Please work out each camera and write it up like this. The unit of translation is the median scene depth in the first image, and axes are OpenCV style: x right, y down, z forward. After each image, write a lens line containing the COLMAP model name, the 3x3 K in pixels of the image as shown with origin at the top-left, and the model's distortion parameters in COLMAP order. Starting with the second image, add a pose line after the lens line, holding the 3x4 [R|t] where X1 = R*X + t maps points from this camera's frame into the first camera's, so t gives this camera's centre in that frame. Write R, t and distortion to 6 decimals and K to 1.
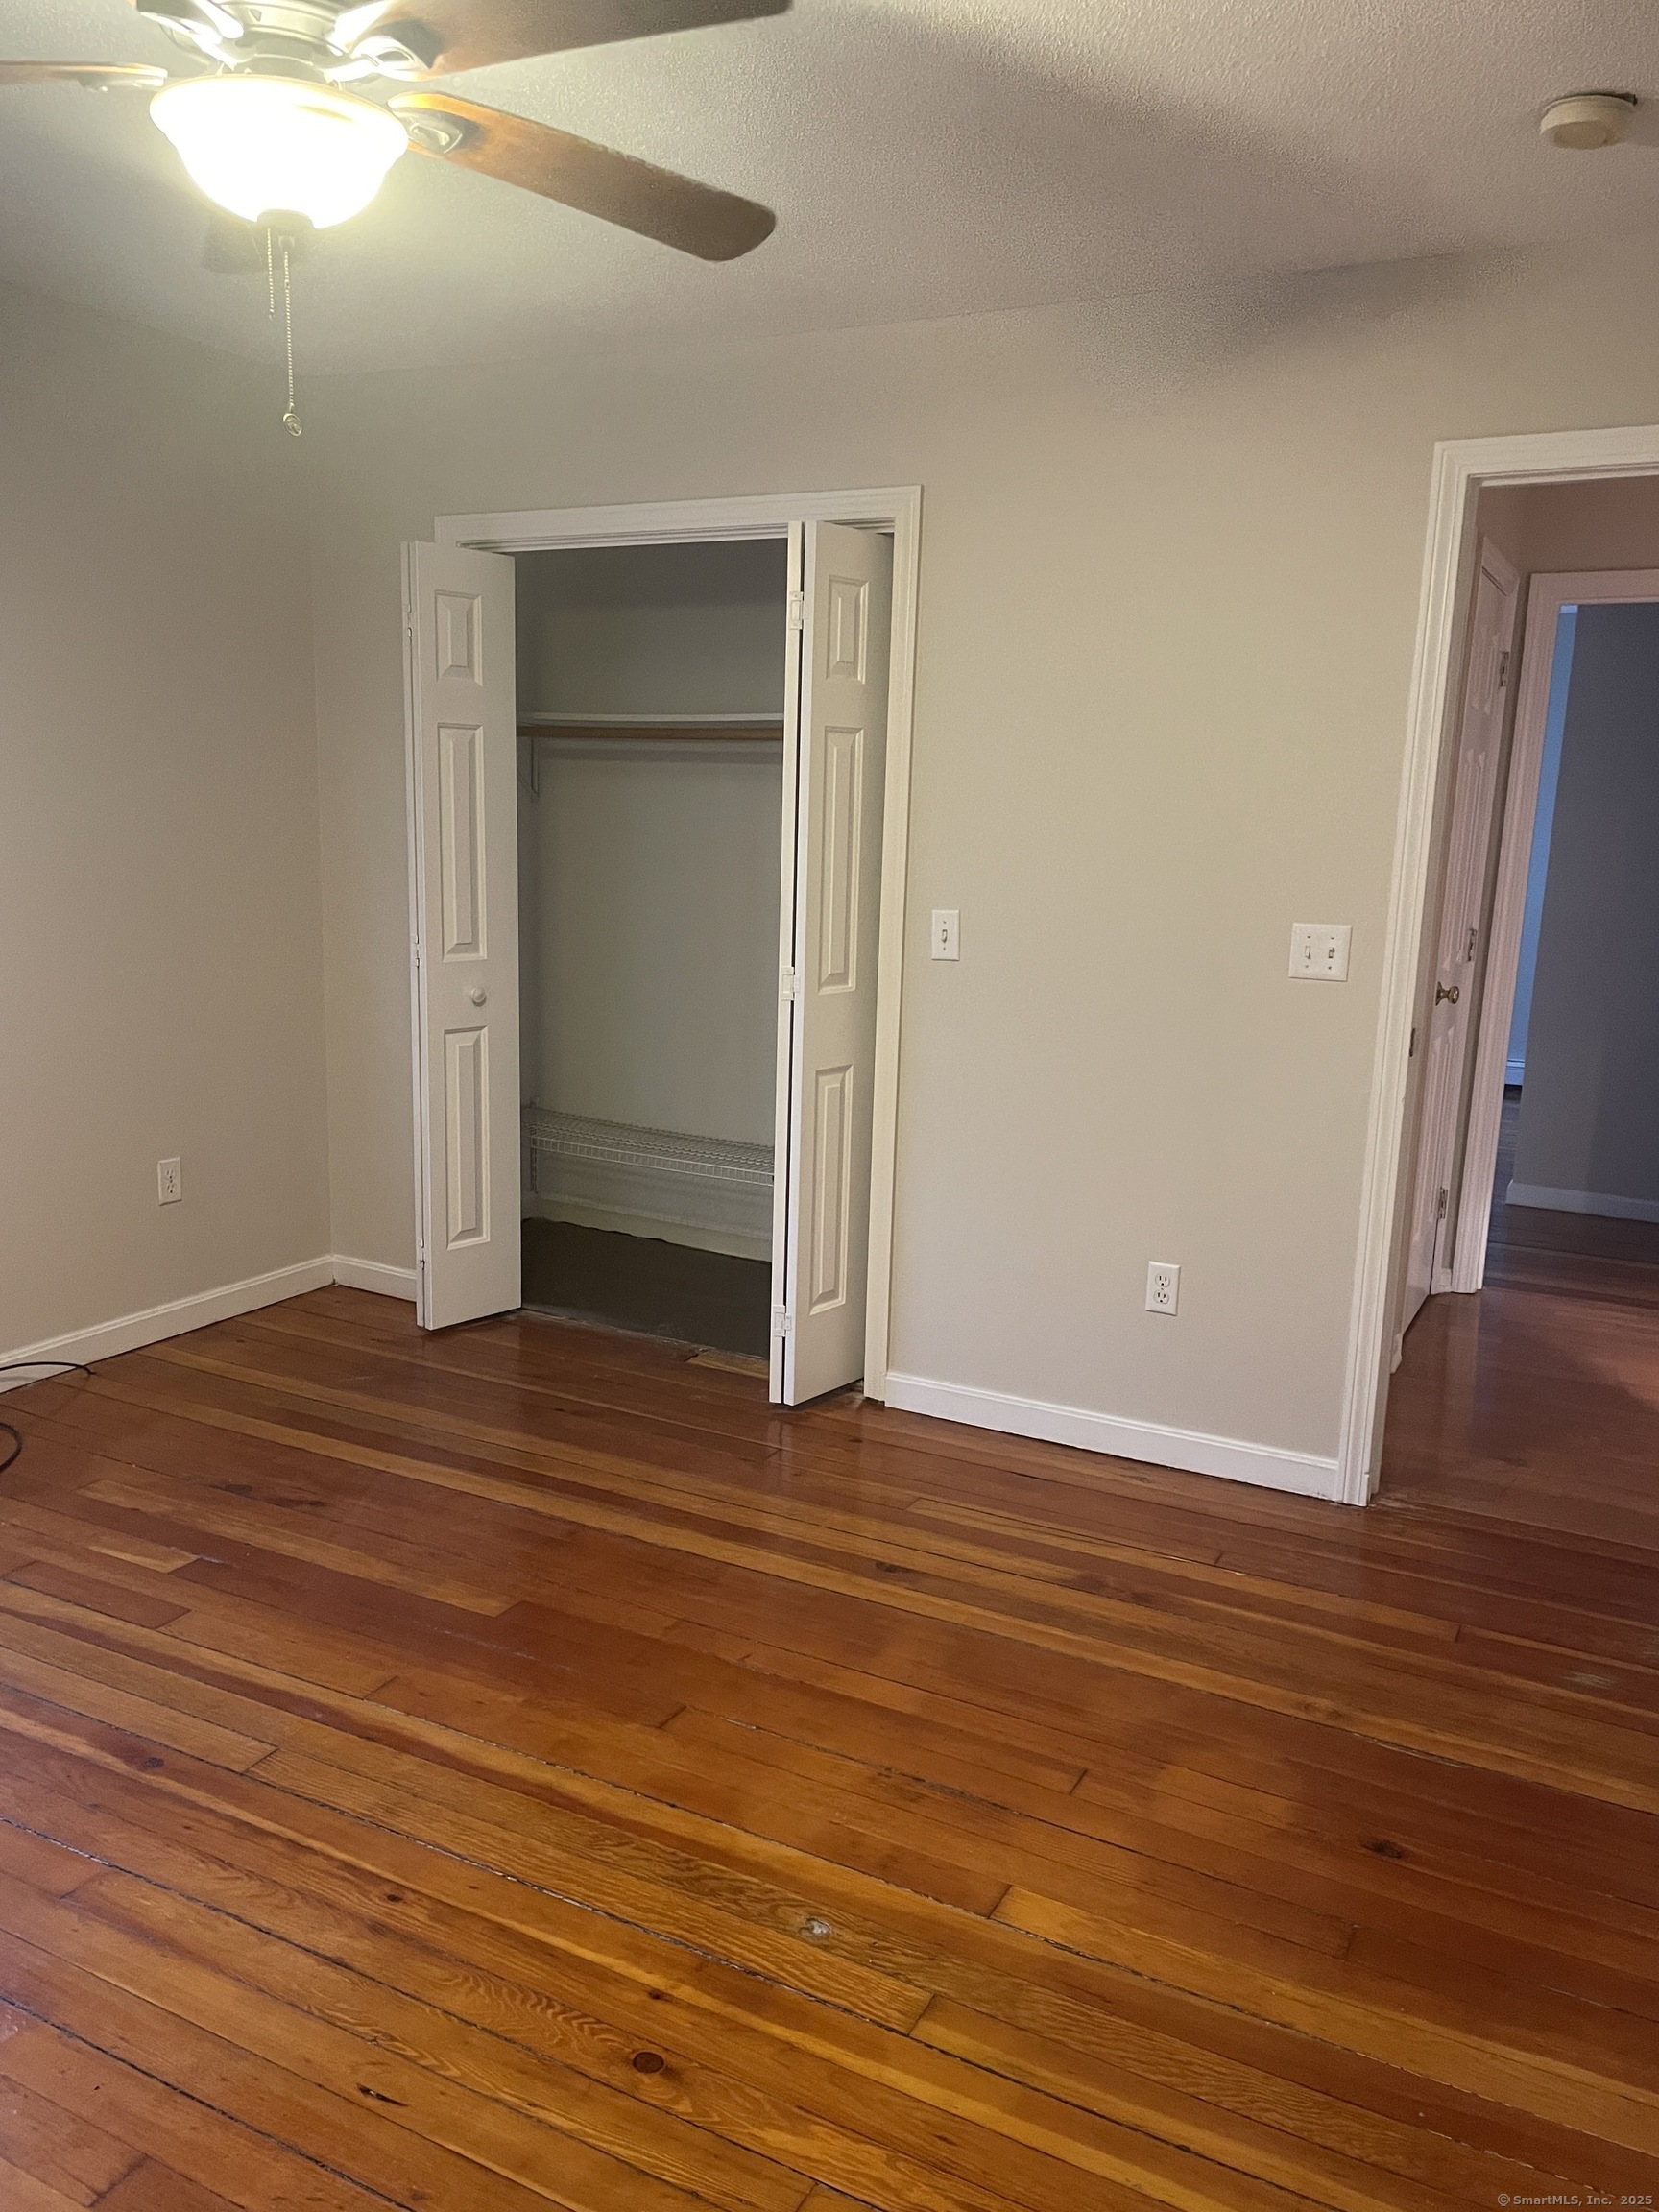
lens RADIAL K [[1707.3, 0, 827.8], [0, 1707.3, 1126.6], [0, 0, 1]] dist [0.107337, -0.132515]
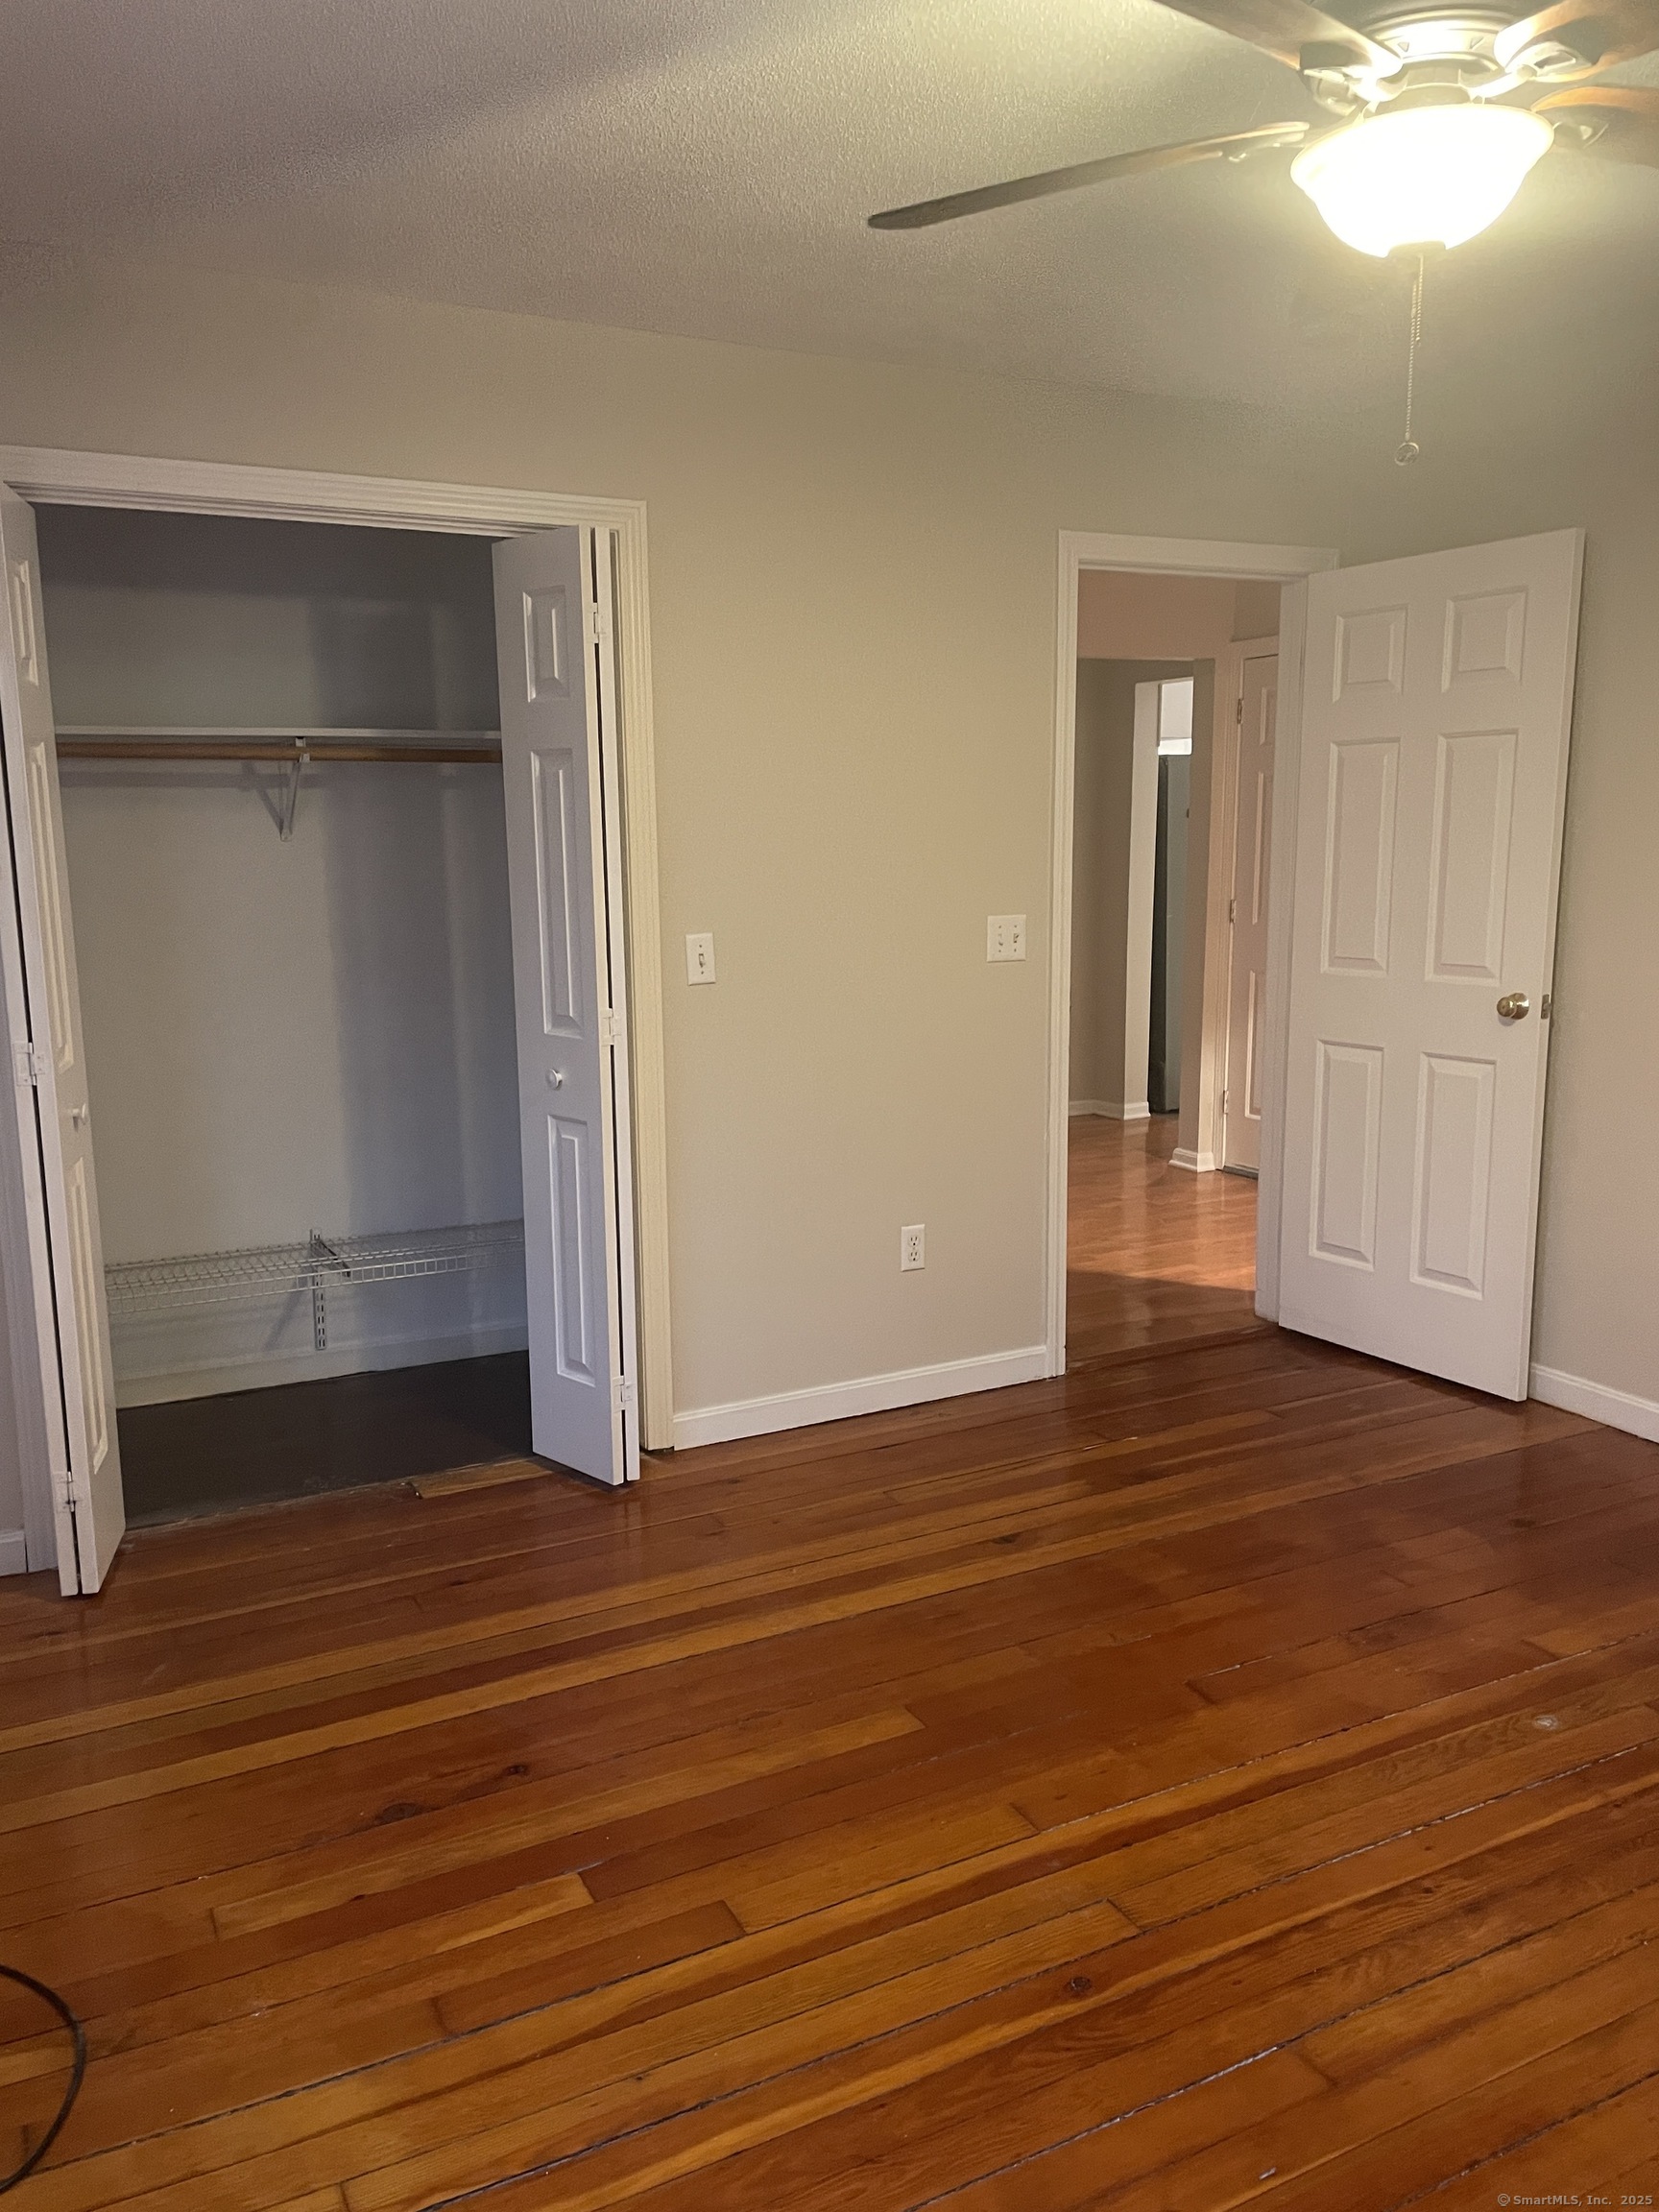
lens RADIAL K [[1672.4, 0, 842.3], [0, 1672.4, 1126.9], [0, 0, 1]] dist [0.111310, -0.136697]
pose [[0.560986, -0.178992, 0.808243, -0.785656], [0.182298, 0.979088, 0.090297, -0.102141], [-0.807503, 0.096685, 0.581885, 0.431235]]
